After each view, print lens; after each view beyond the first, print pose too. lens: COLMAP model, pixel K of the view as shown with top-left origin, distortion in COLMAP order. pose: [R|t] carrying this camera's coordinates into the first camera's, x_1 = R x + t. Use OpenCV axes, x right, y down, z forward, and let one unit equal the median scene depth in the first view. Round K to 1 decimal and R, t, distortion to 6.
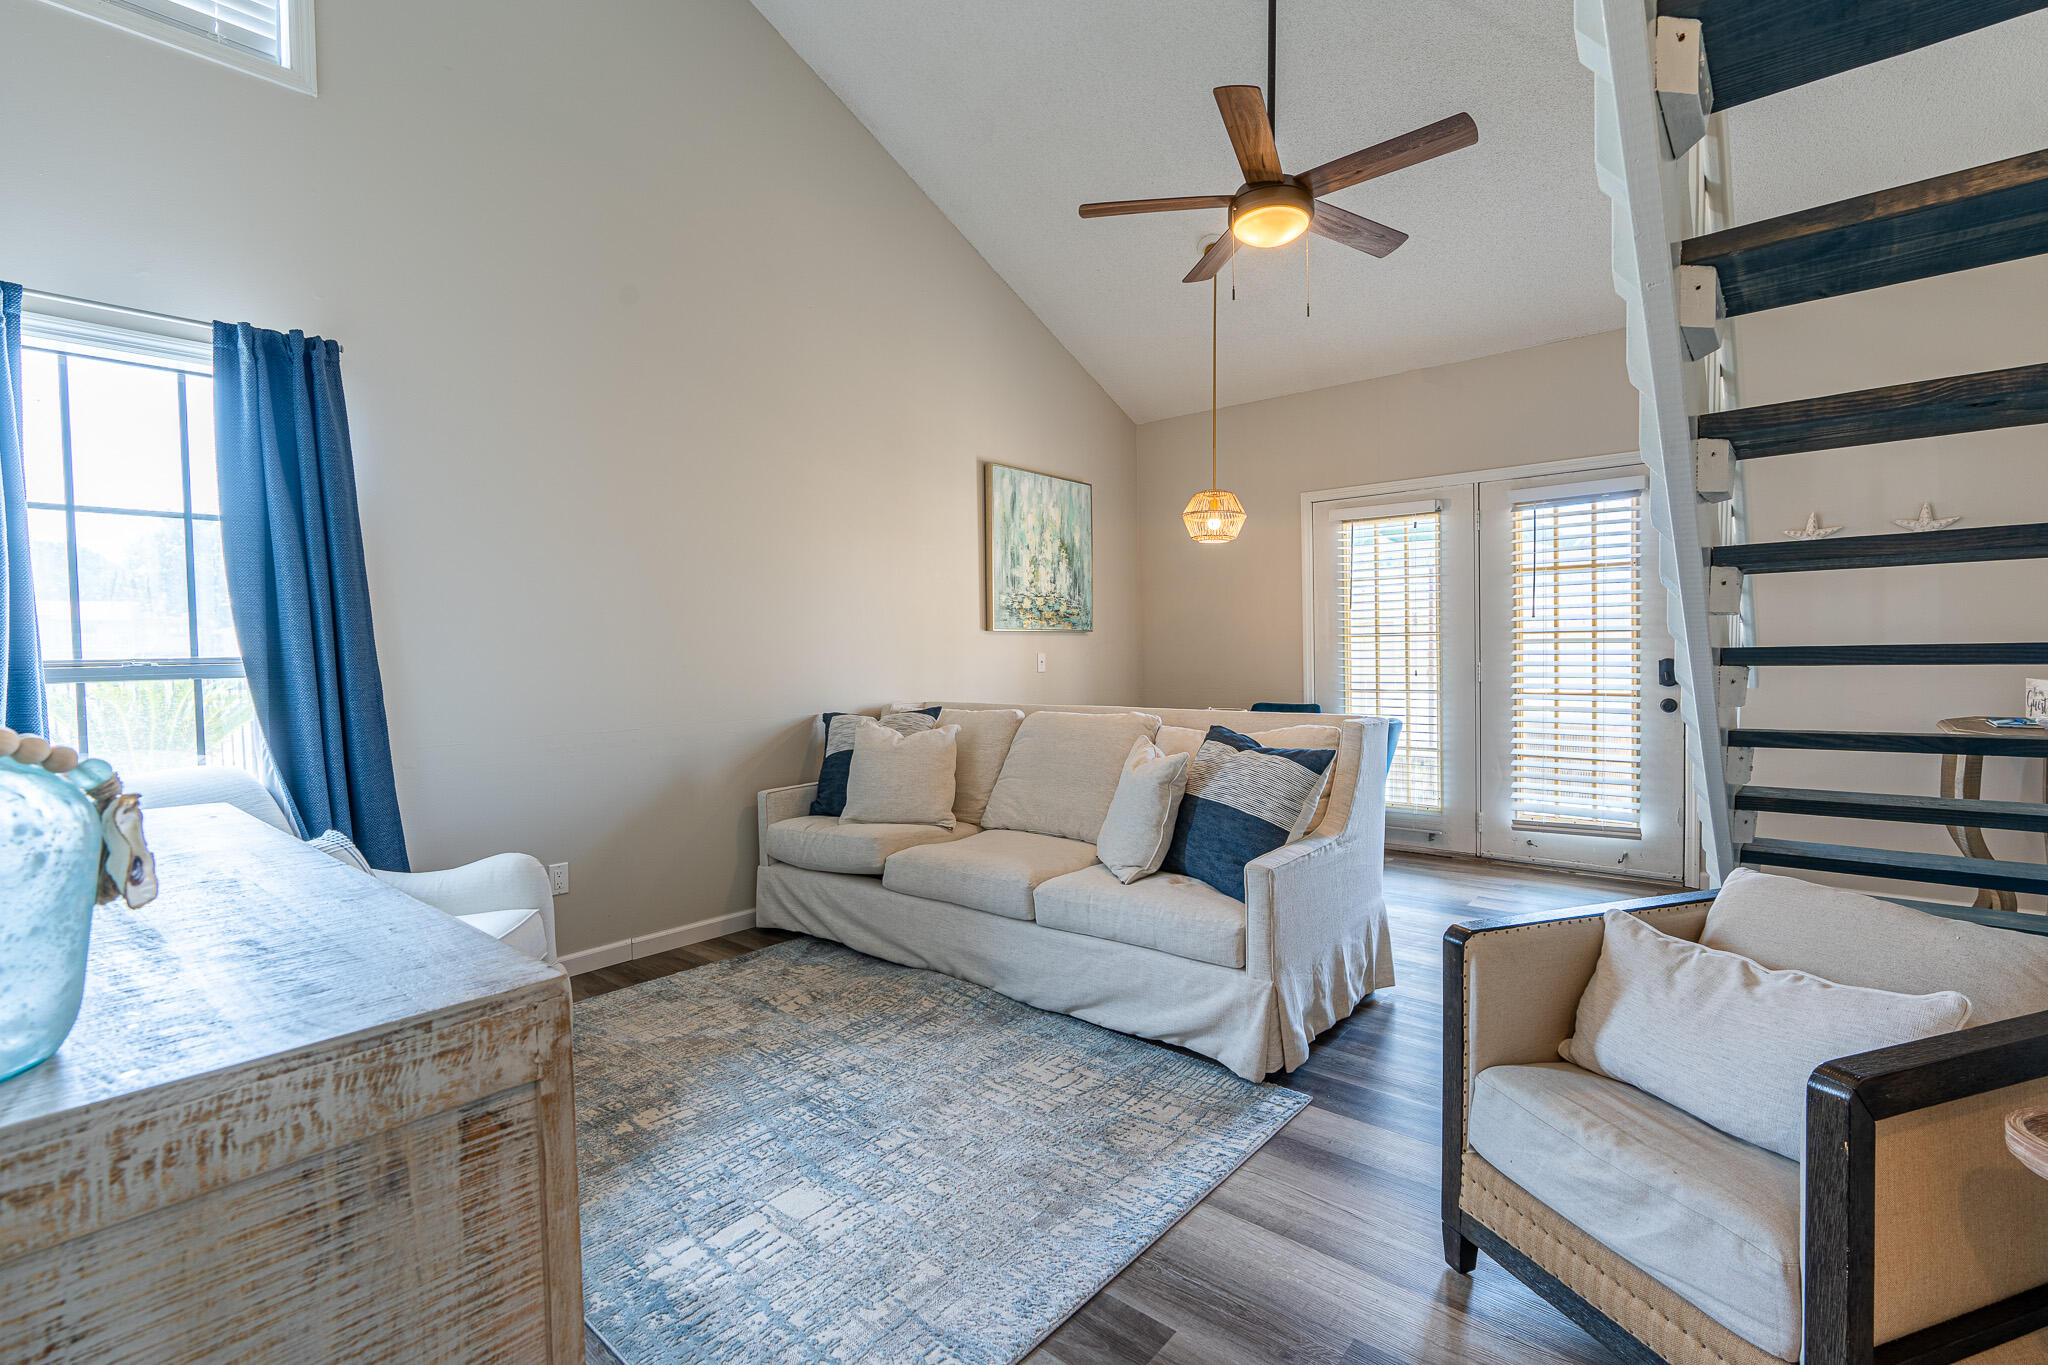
lens RADIAL K [[913.0, 0, 1026.8], [0, 913.0, 679.7], [0, 0, 1]] dist [-0.005458, 0.002448]
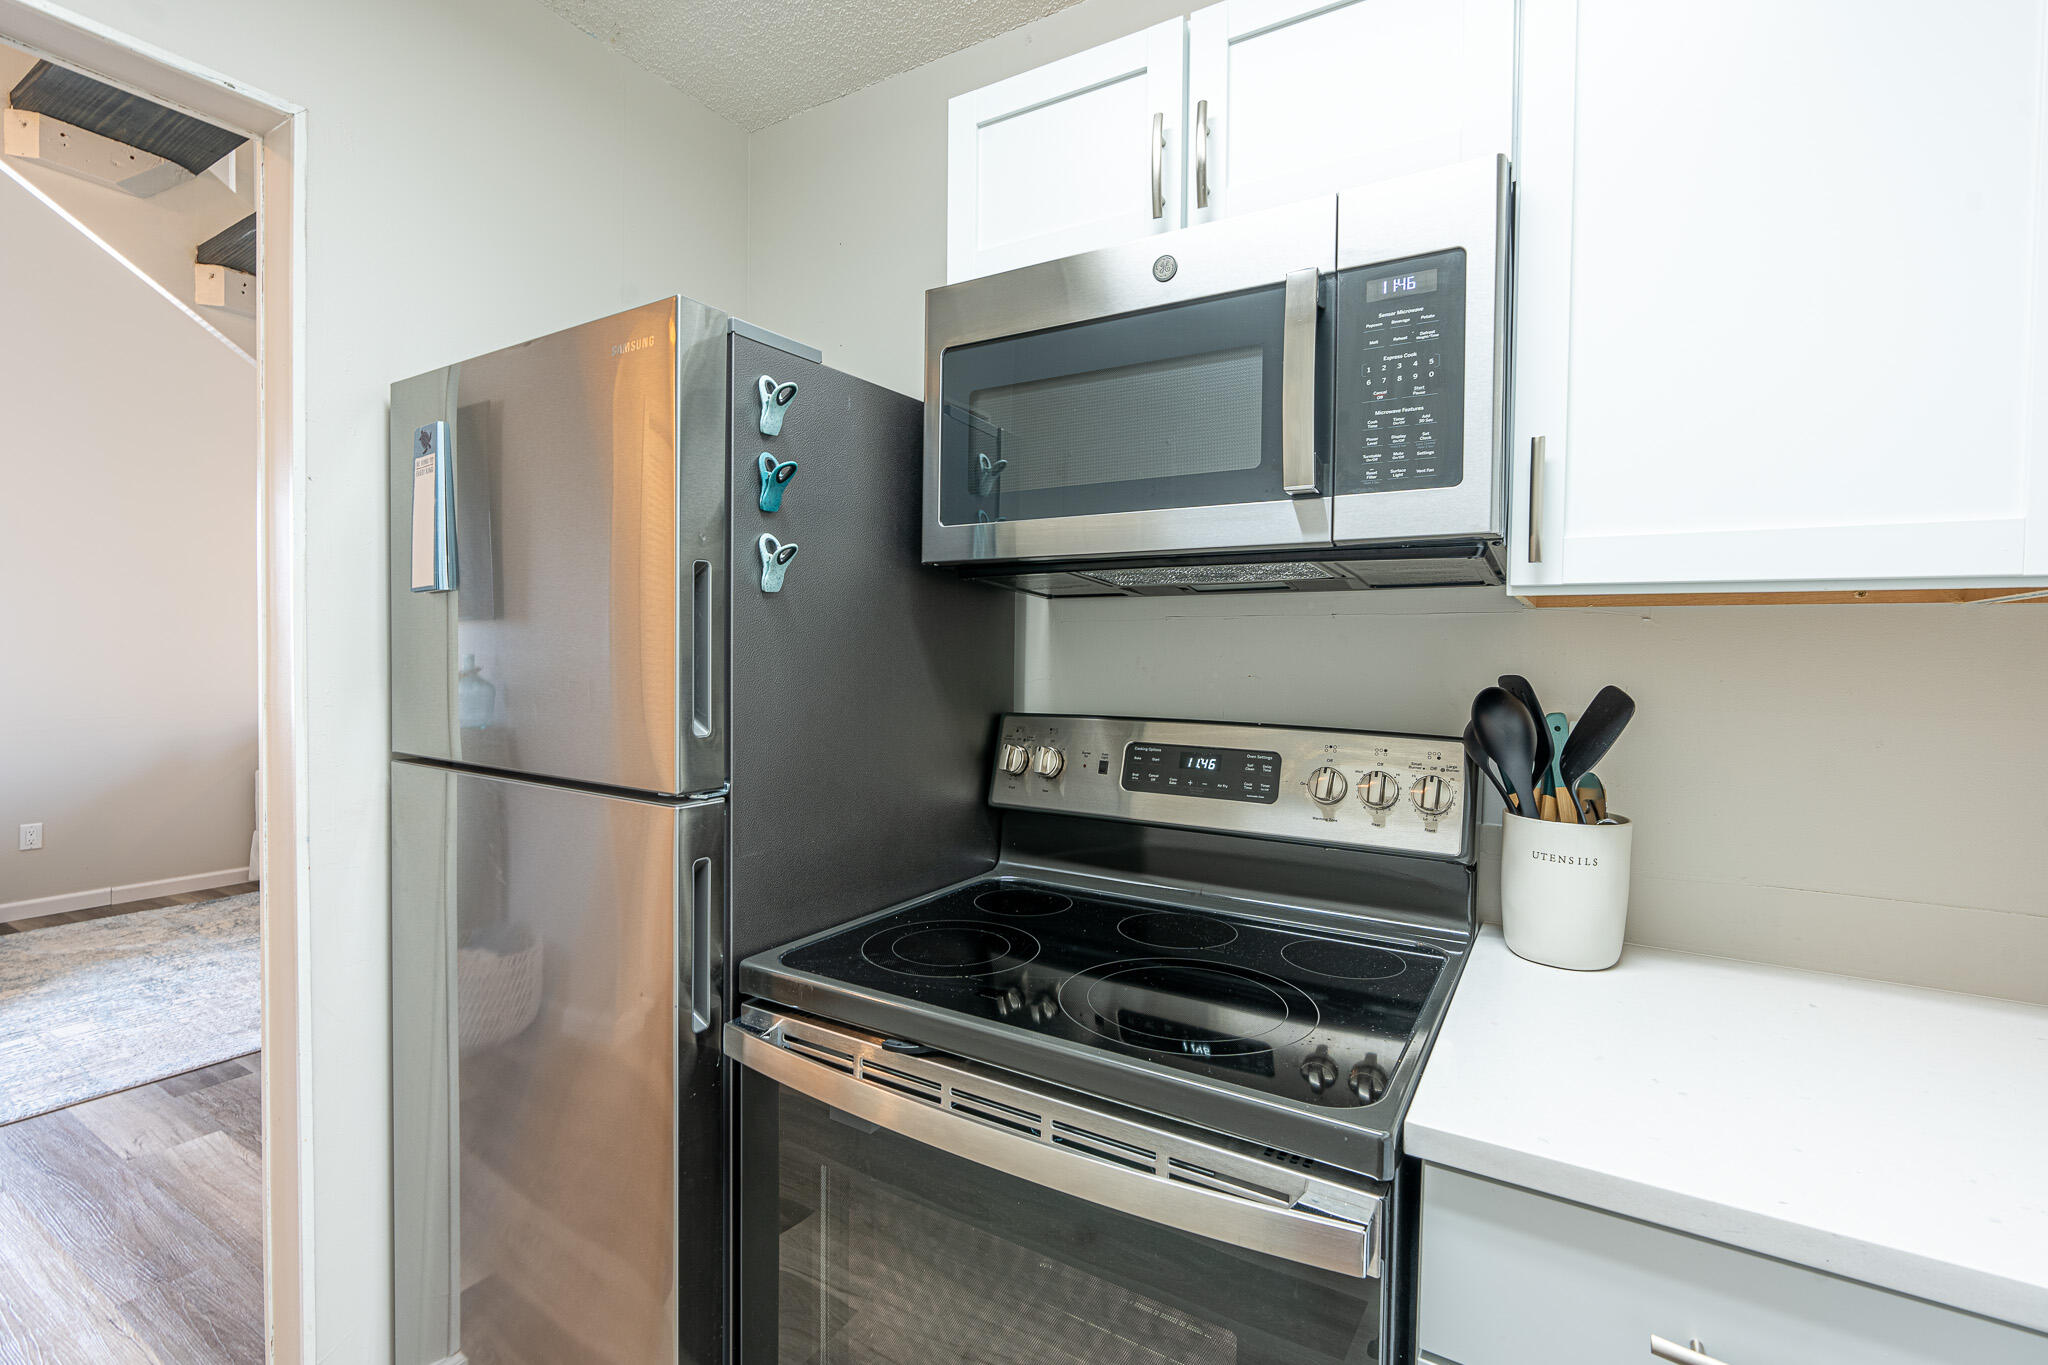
lens RADIAL K [[913.0, 0, 1019.1], [0, 913.0, 677.0], [0, 0, 1]] dist [-0.005458, 0.002448]
pose [[0.986522, 0.024659, 0.161762, 0.715177], [-0.024295, 0.999696, -0.004232, -0.027143], [-0.161817, 0.000245, 0.986821, -0.507341]]
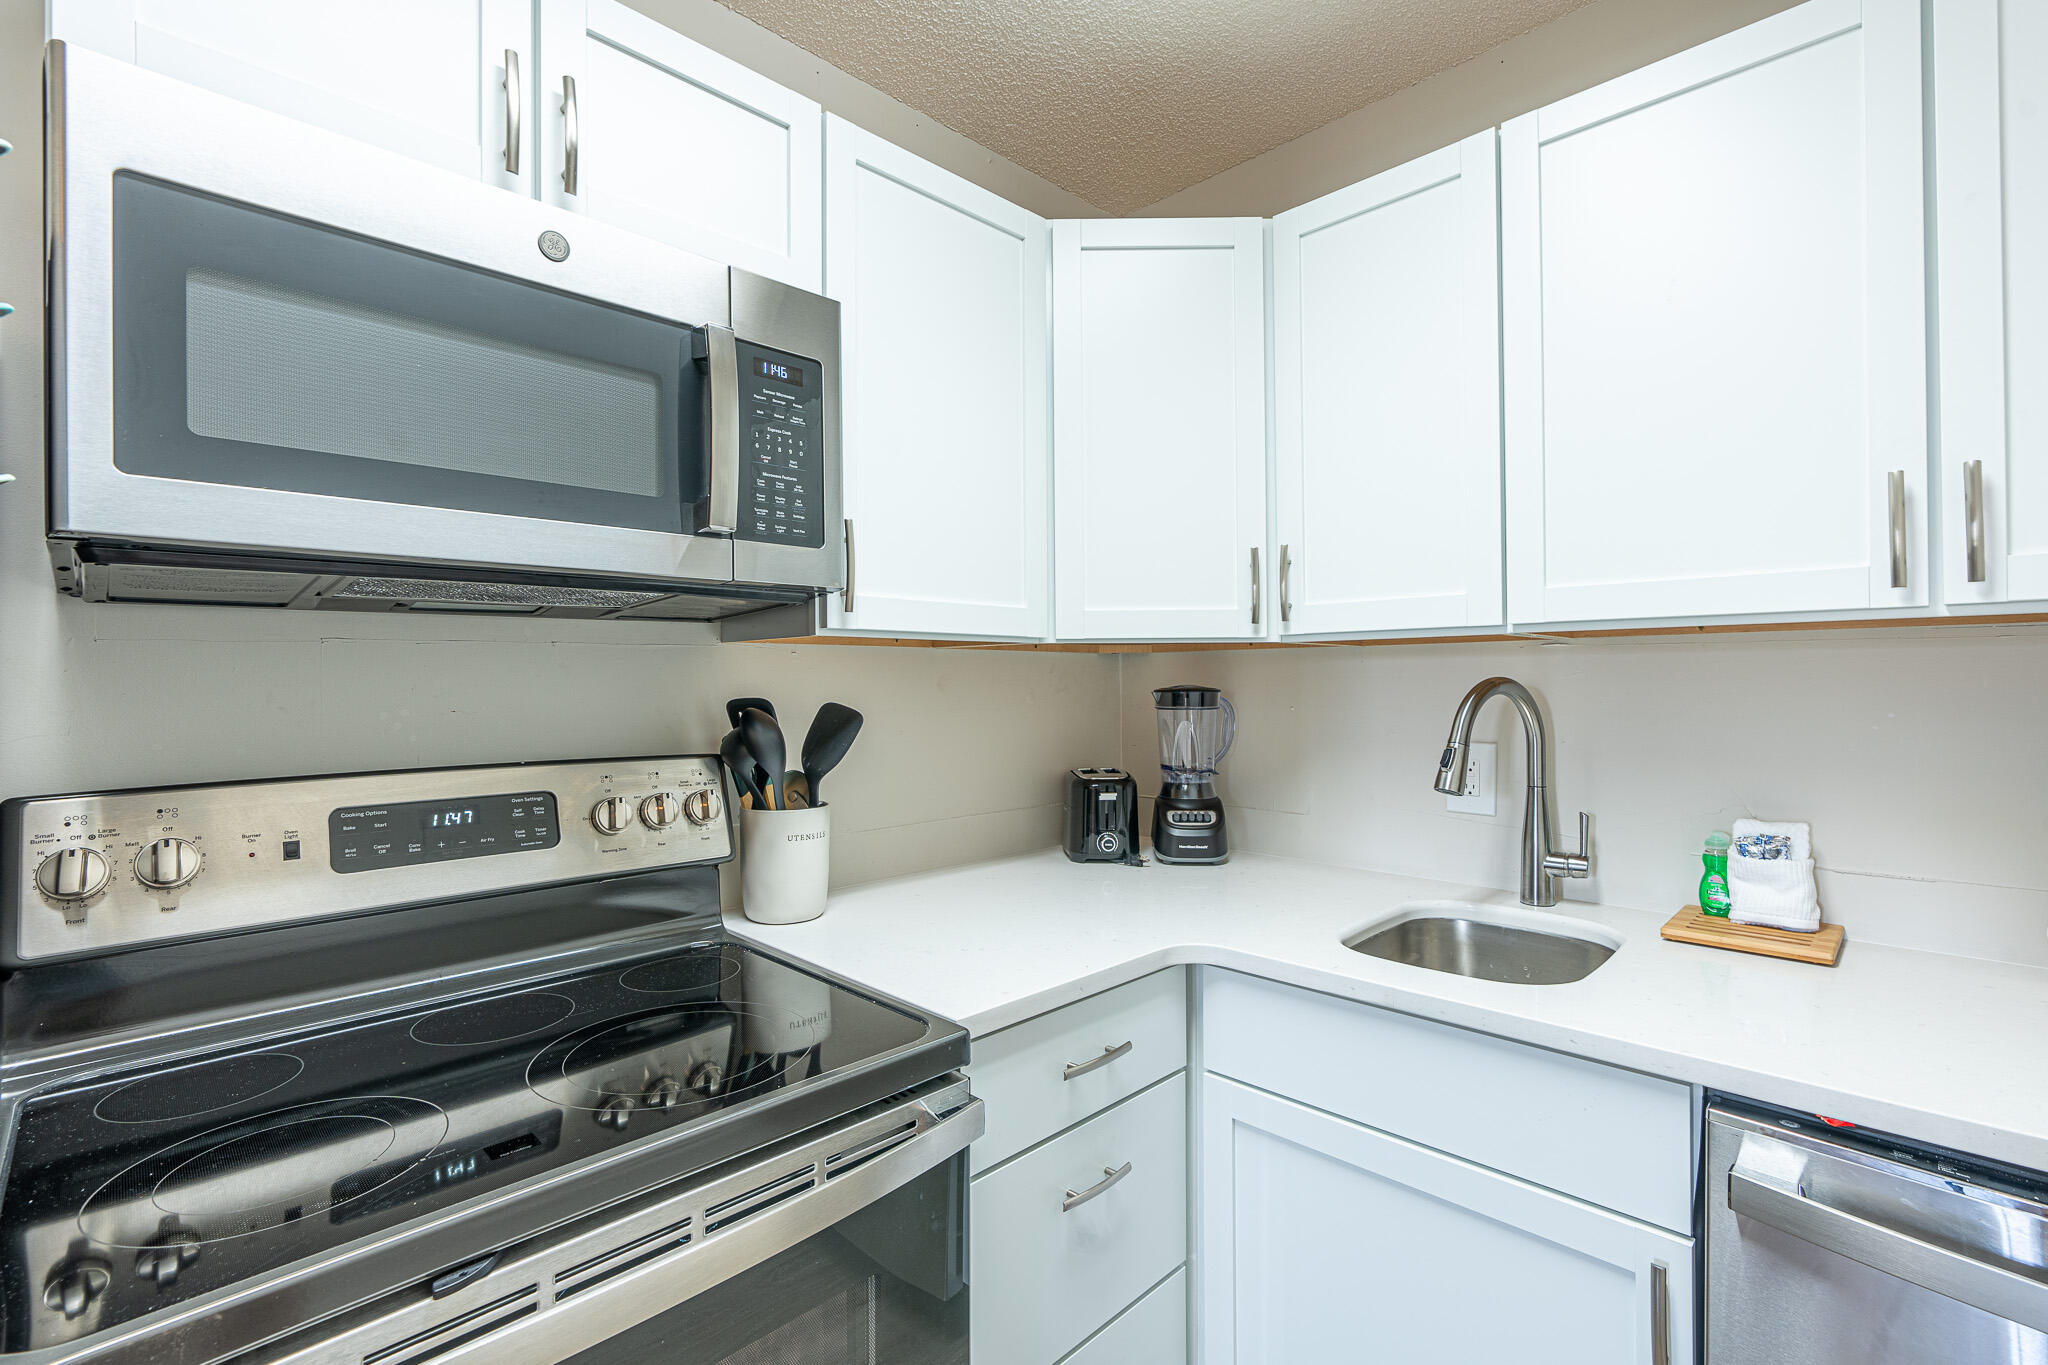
lens RADIAL K [[913.0, 0, 1032.4], [0, 913.0, 676.9], [0, 0, 1]] dist [-0.005458, 0.002448]
pose [[0.076587, 0.022716, 0.996804, 0.508878], [0.035515, 0.999044, -0.025496, -0.028505], [-0.996430, 0.037354, 0.075707, -0.327866]]
